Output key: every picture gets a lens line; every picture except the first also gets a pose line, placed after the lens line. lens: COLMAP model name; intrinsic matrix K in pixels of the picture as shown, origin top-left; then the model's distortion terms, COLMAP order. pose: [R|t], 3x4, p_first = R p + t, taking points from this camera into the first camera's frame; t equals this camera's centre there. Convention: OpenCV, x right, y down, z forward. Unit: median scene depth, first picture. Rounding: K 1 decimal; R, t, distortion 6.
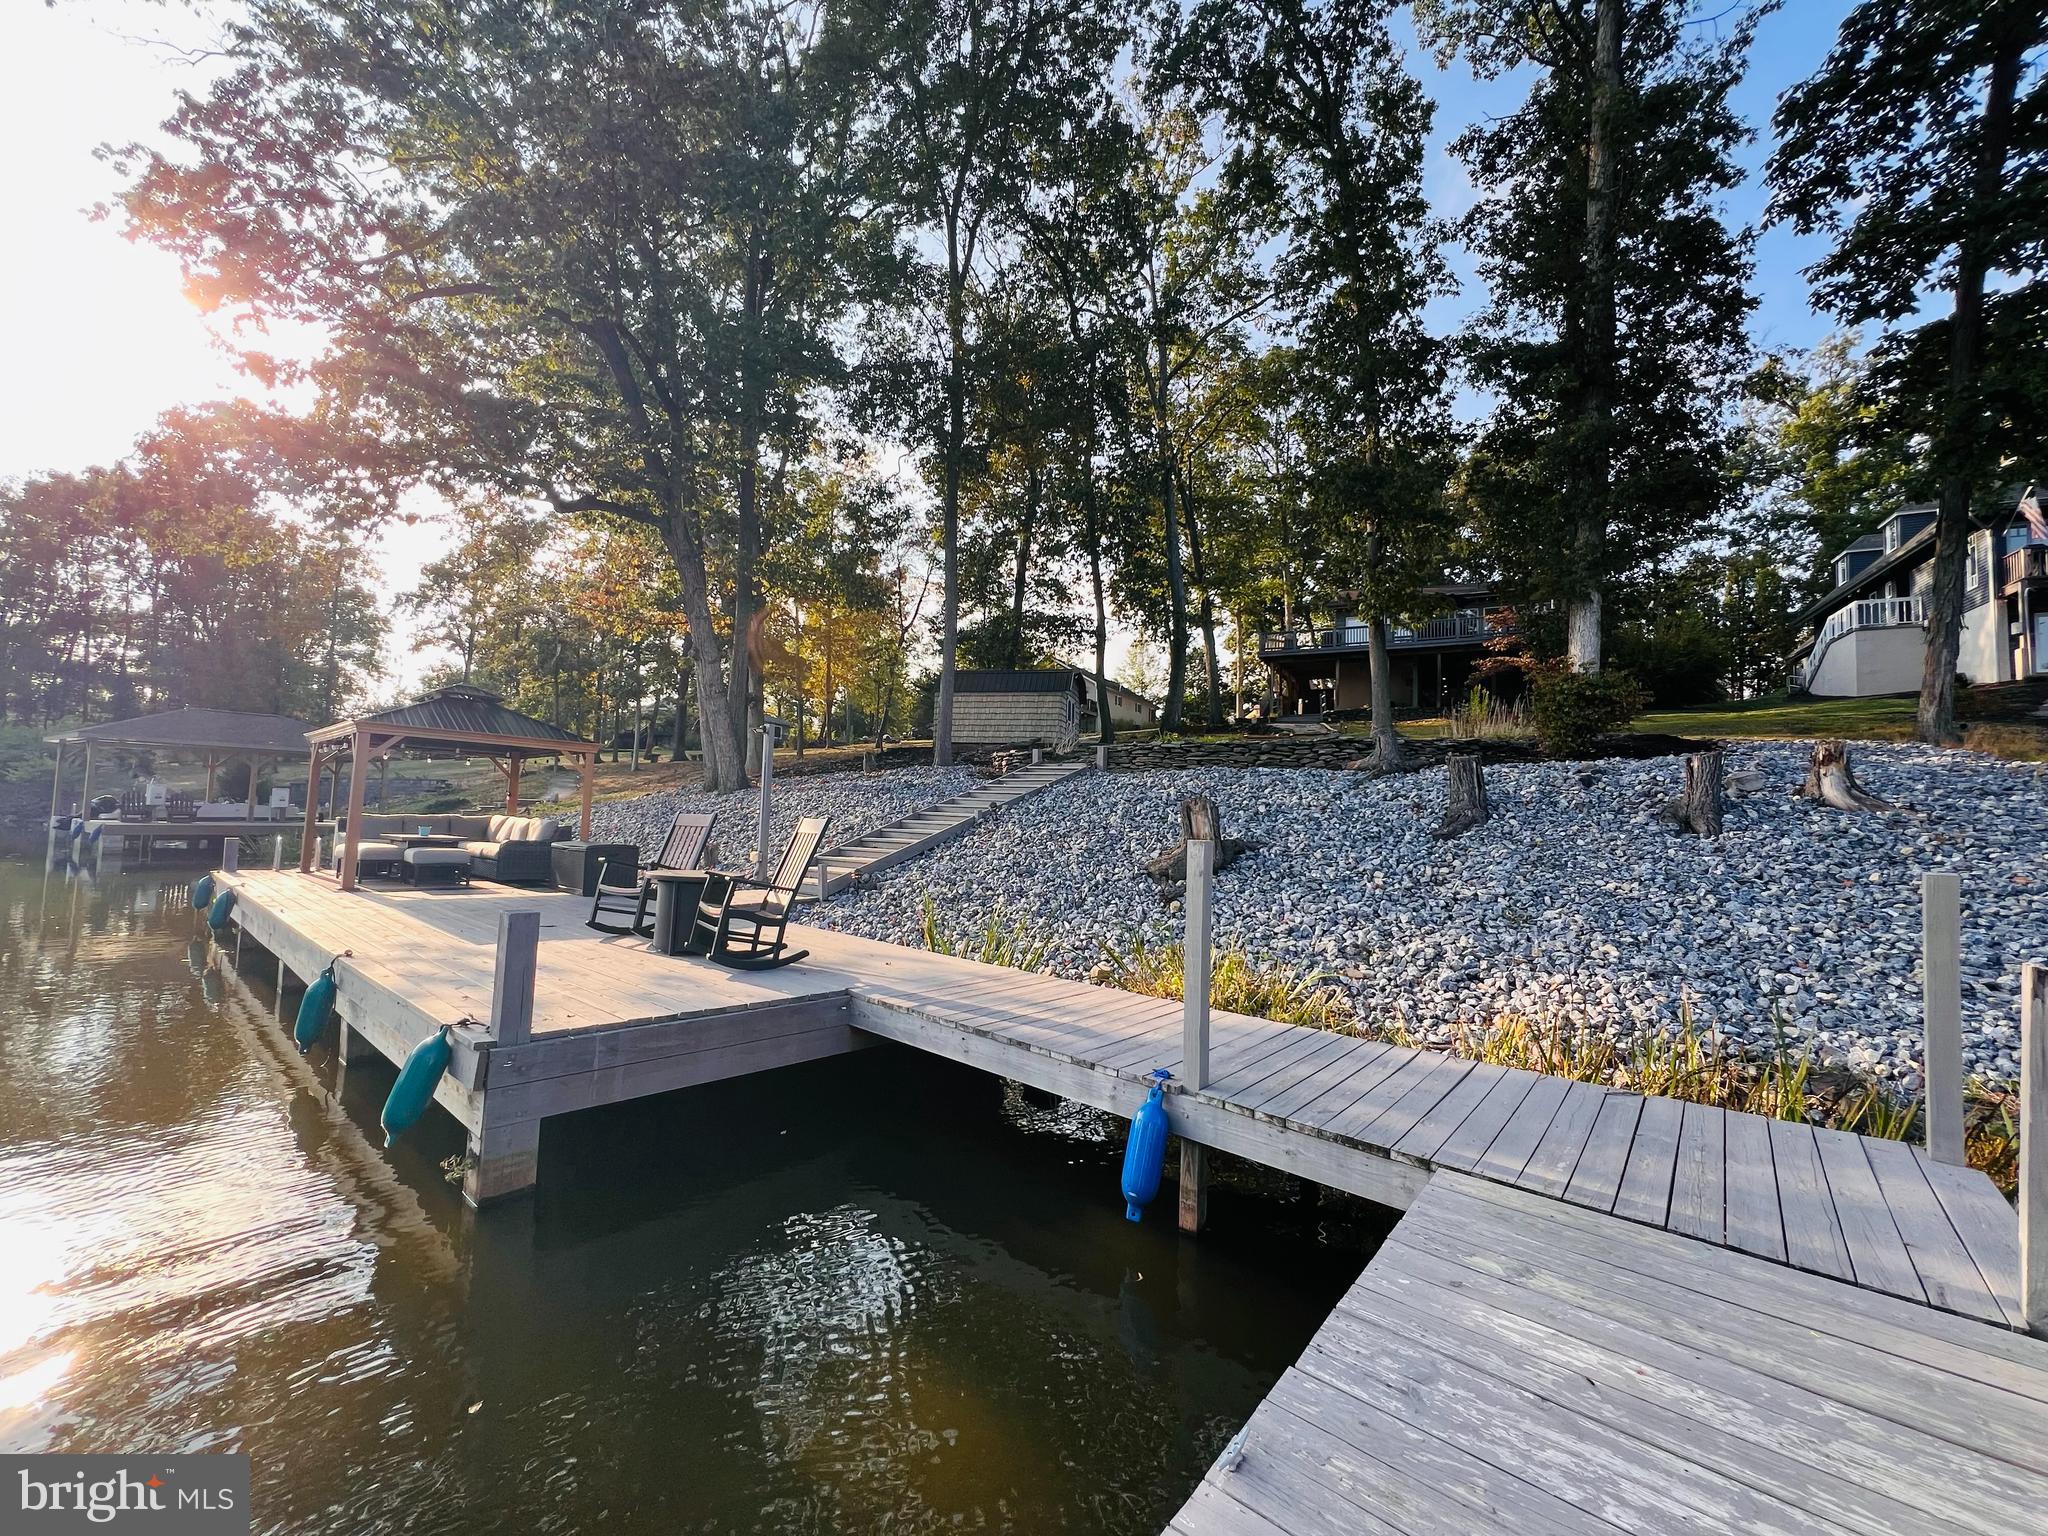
lens RADIAL K [[813.3, 0, 1028.3], [0, 813.3, 768.3], [0, 0, 1]] dist [-0.011634, 0.006138]
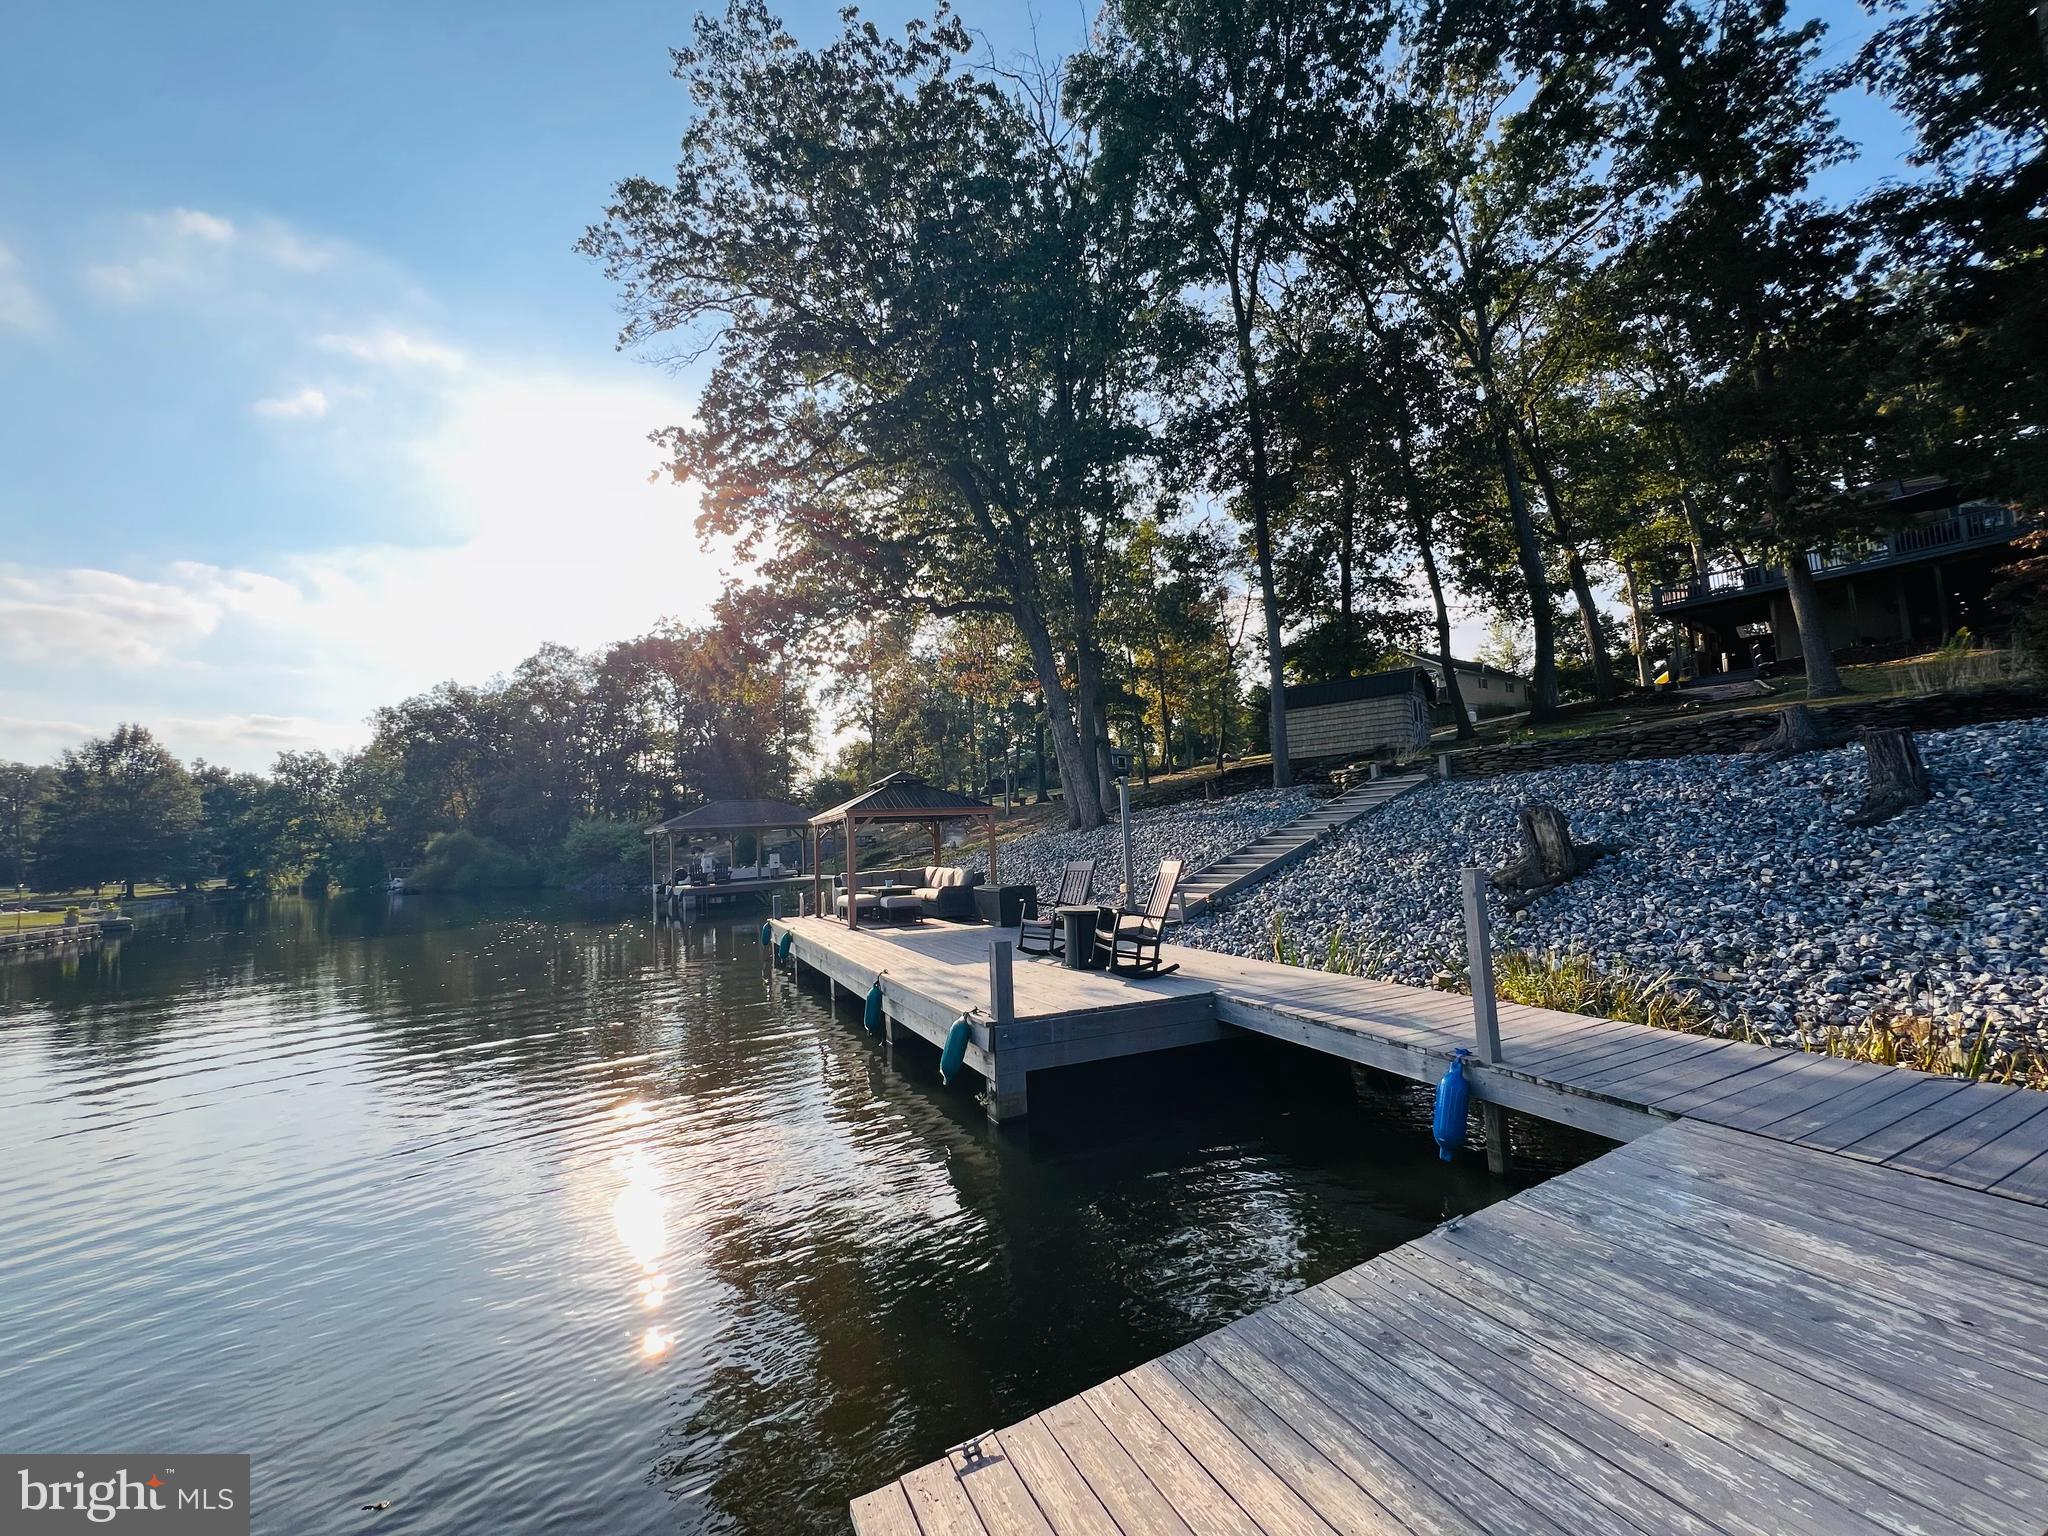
lens RADIAL K [[814.9, 0, 1045.3], [0, 814.9, 778.4], [0, 0, 1]] dist [-0.001559, -0.002395]
pose [[0.916974, -0.107530, -0.384182, 0.021881], [0.103935, 0.994126, -0.030174, -0.017773], [0.385170, -0.012261, 0.922764, -0.094120]]
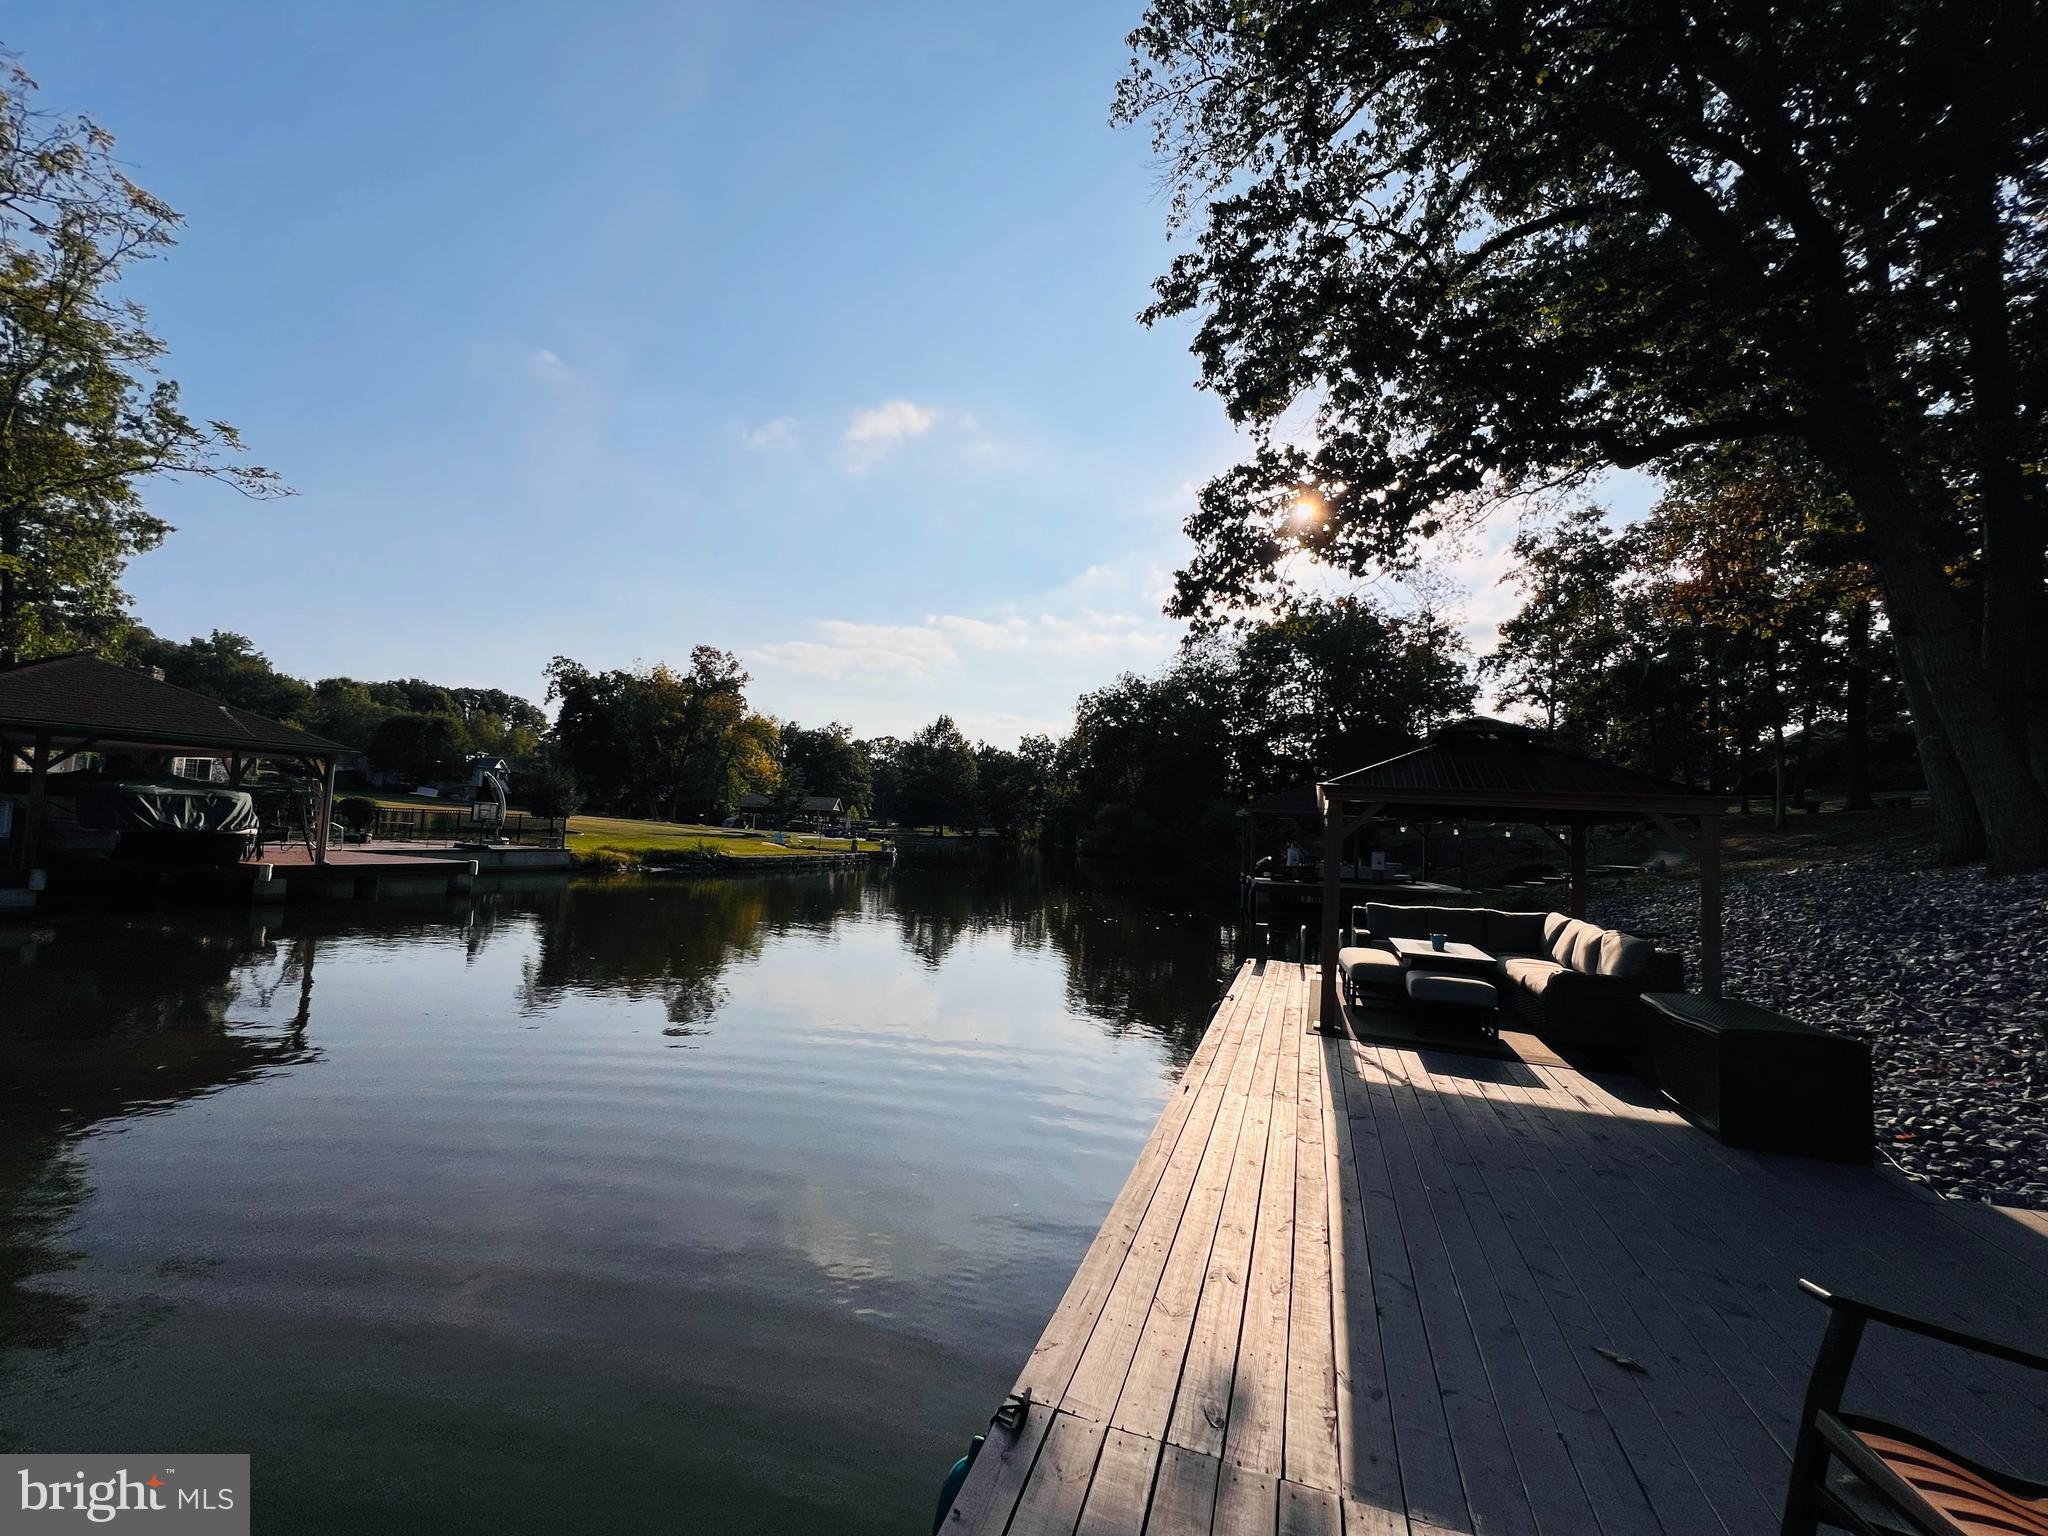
lens RADIAL K [[813.3, 0, 1028.3], [0, 813.3, 768.3], [0, 0, 1]] dist [-0.011634, 0.006138]
pose [[0.367380, -0.086100, -0.926077, -0.139730], [0.023961, 0.996252, -0.083119, -0.010800], [0.929762, 0.008347, 0.368066, 0.259150]]
